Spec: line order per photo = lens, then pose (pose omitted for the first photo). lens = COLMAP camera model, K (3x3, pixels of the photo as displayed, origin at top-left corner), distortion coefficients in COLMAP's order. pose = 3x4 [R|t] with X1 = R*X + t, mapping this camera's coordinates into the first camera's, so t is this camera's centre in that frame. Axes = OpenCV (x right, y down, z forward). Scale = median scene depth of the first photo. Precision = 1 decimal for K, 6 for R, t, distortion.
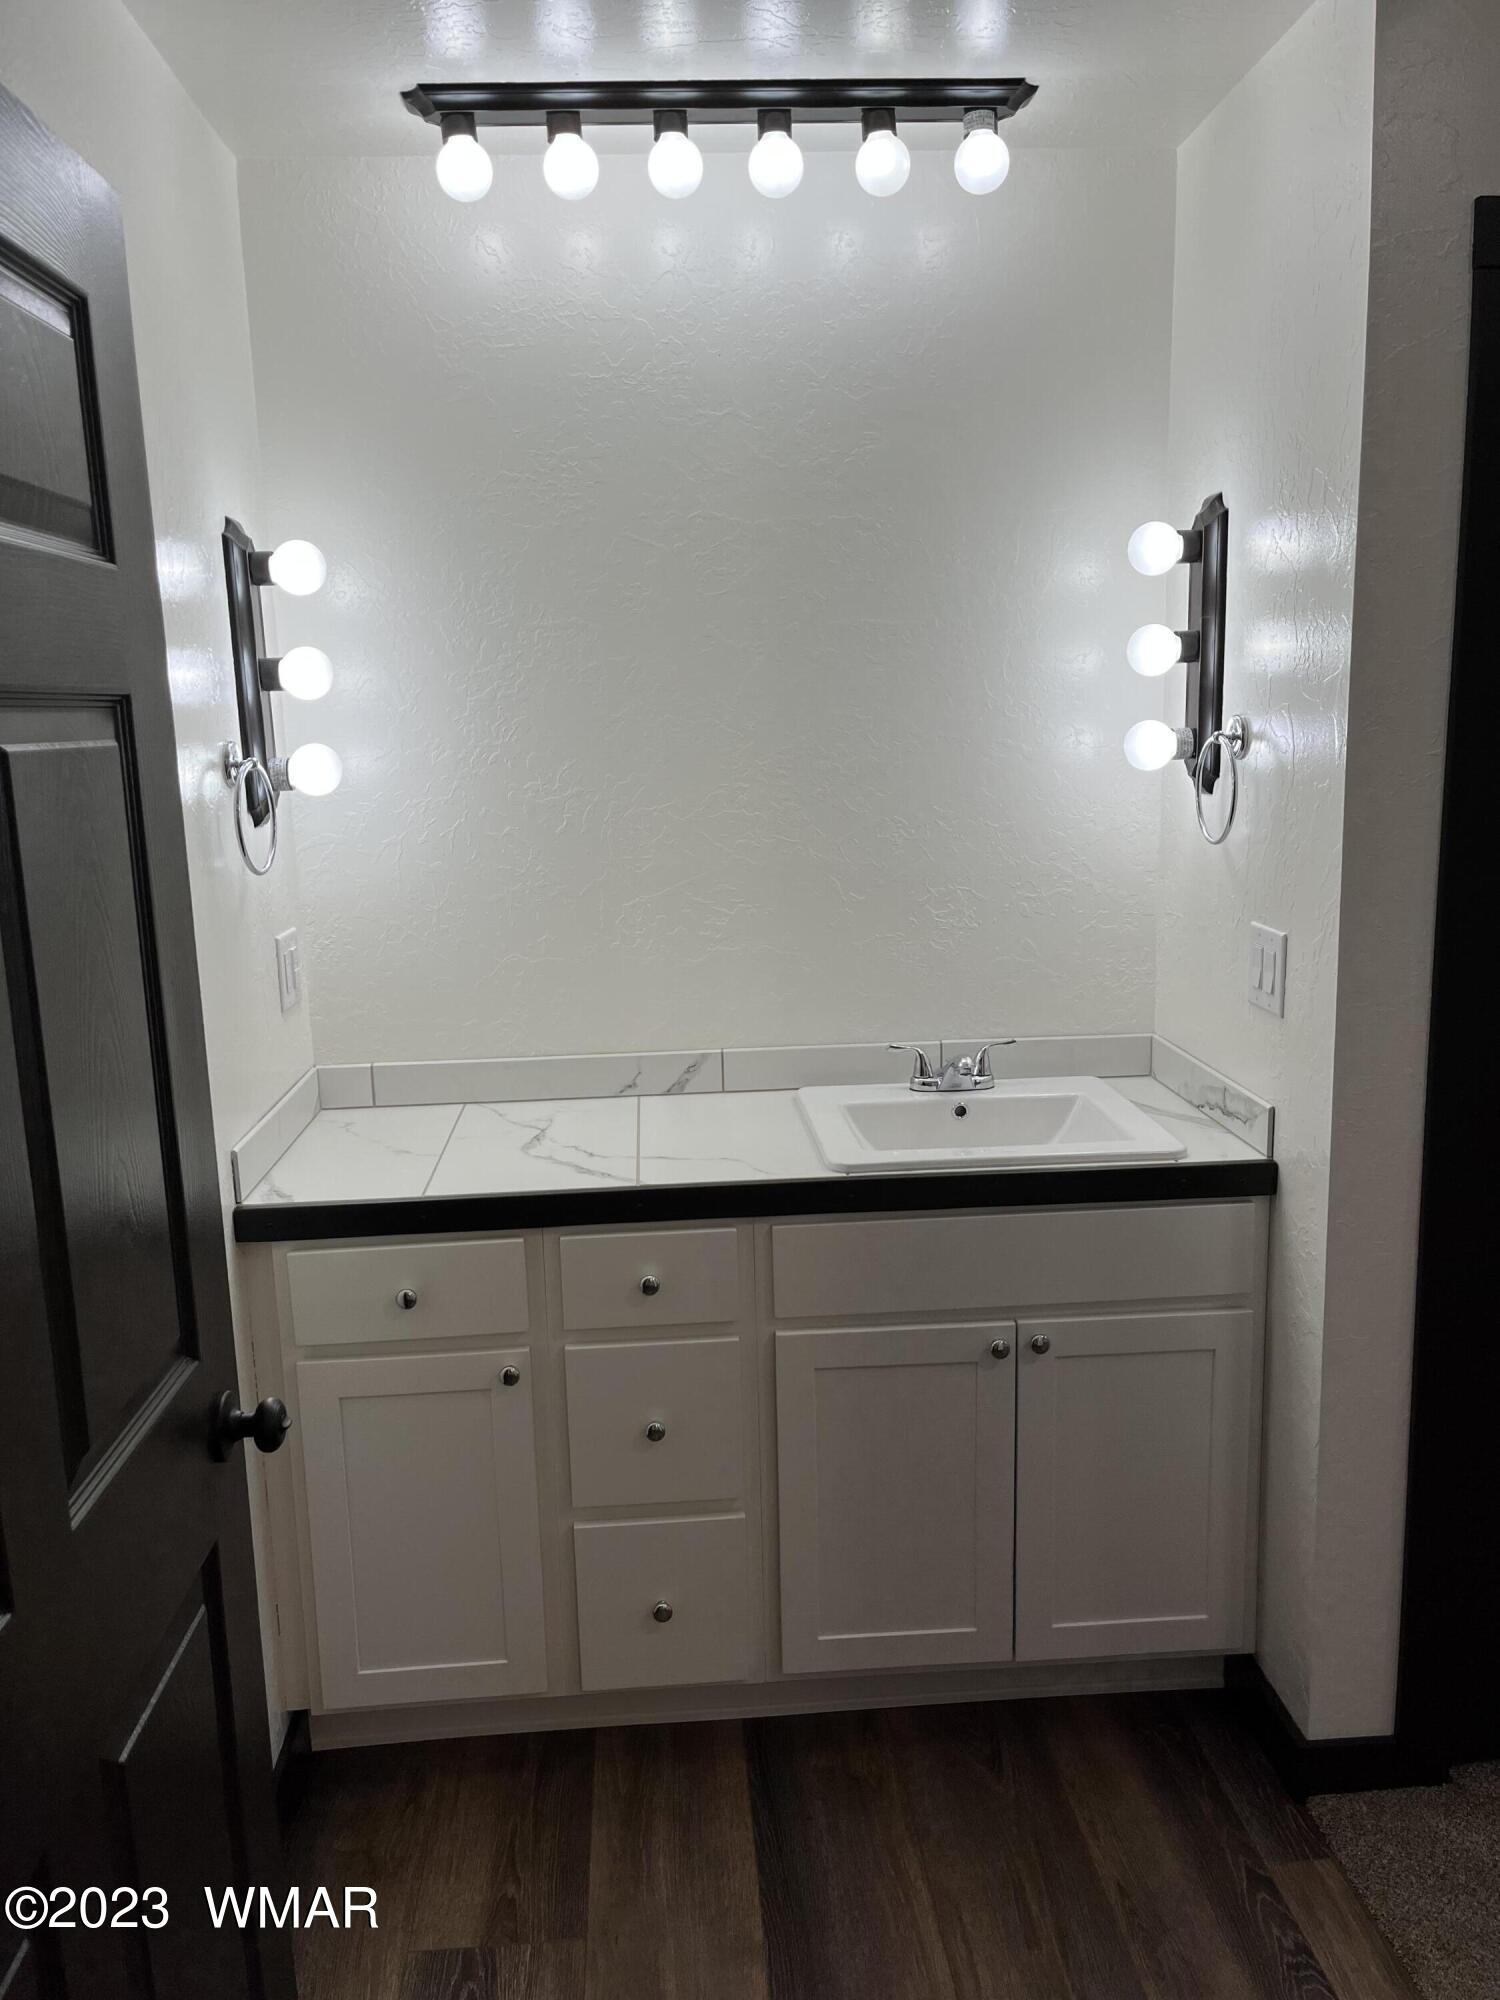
lens RADIAL K [[1508.6, 0, 750.0], [0, 1508.6, 1000.0], [0, 0, 1]] dist [0.065507, -0.067422]
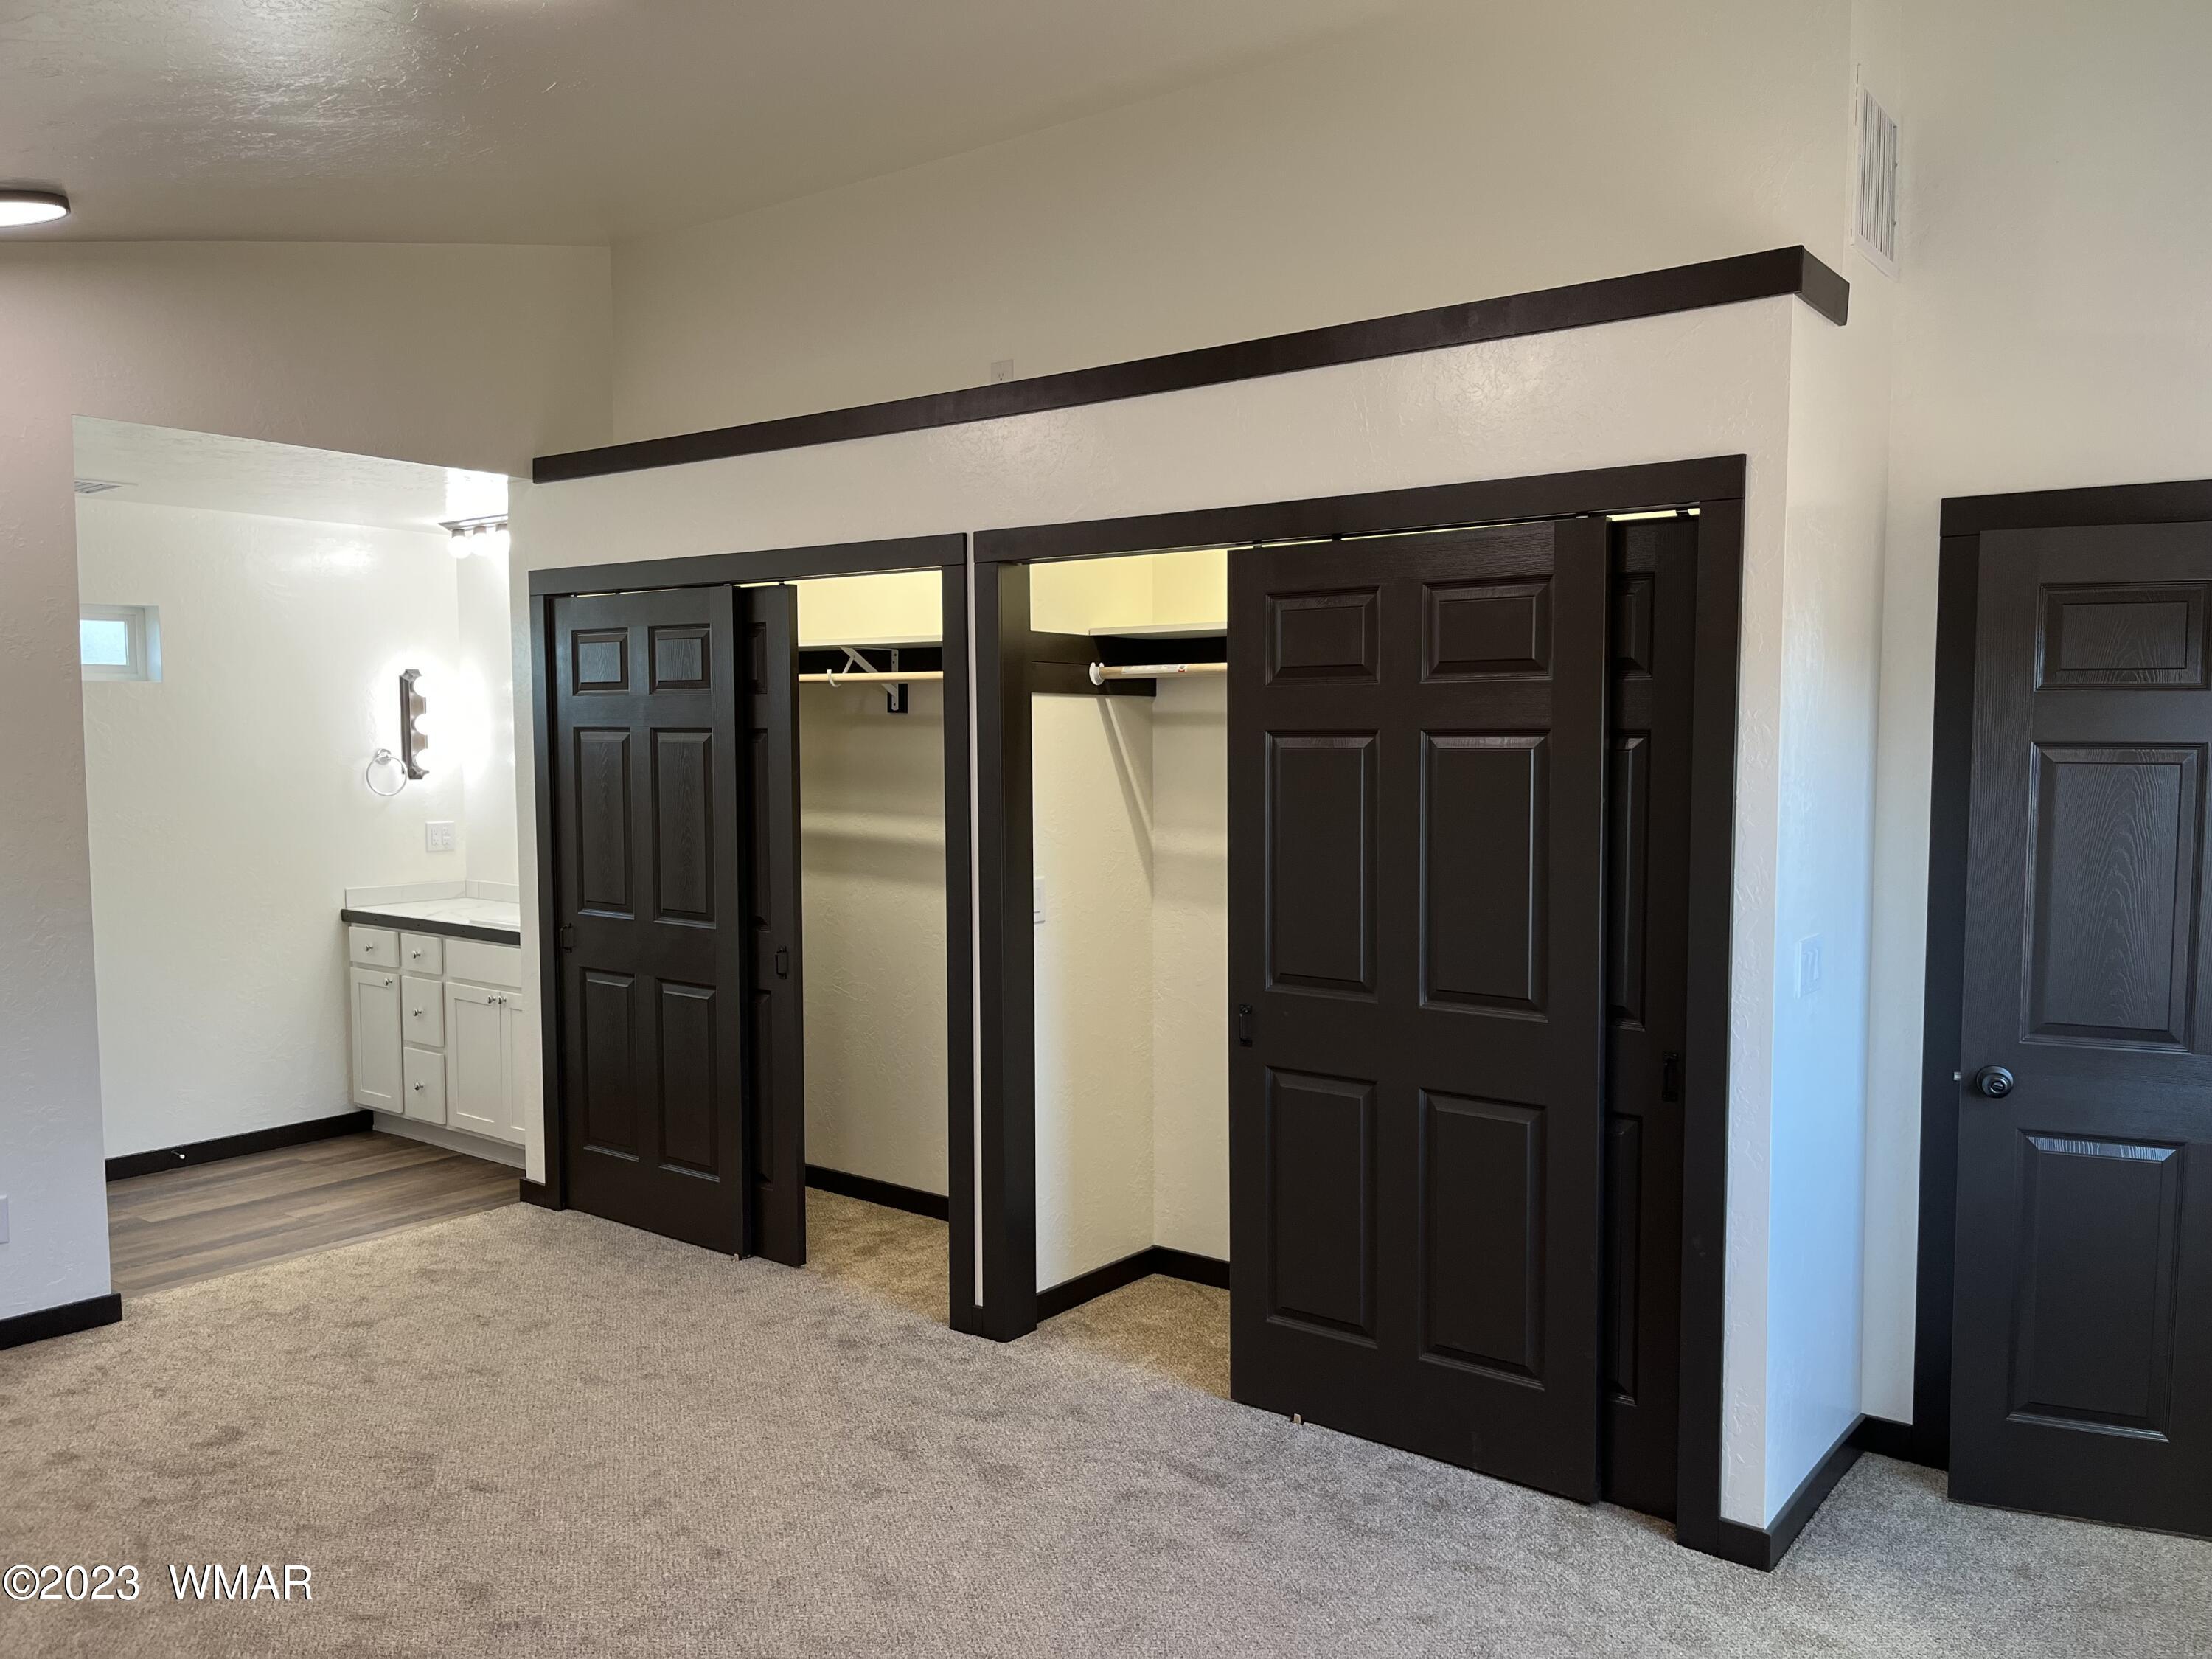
lens RADIAL K [[1668.5, 0, 1106.0], [0, 1668.5, 829.5], [0, 0, 1]] dist [0.065507, -0.067422]
pose [[0.749160, 0.073708, -0.658275, 2.749720], [-0.138433, 0.989267, -0.046776, -0.058874], [0.647761, 0.126169, 0.751323, -0.460961]]
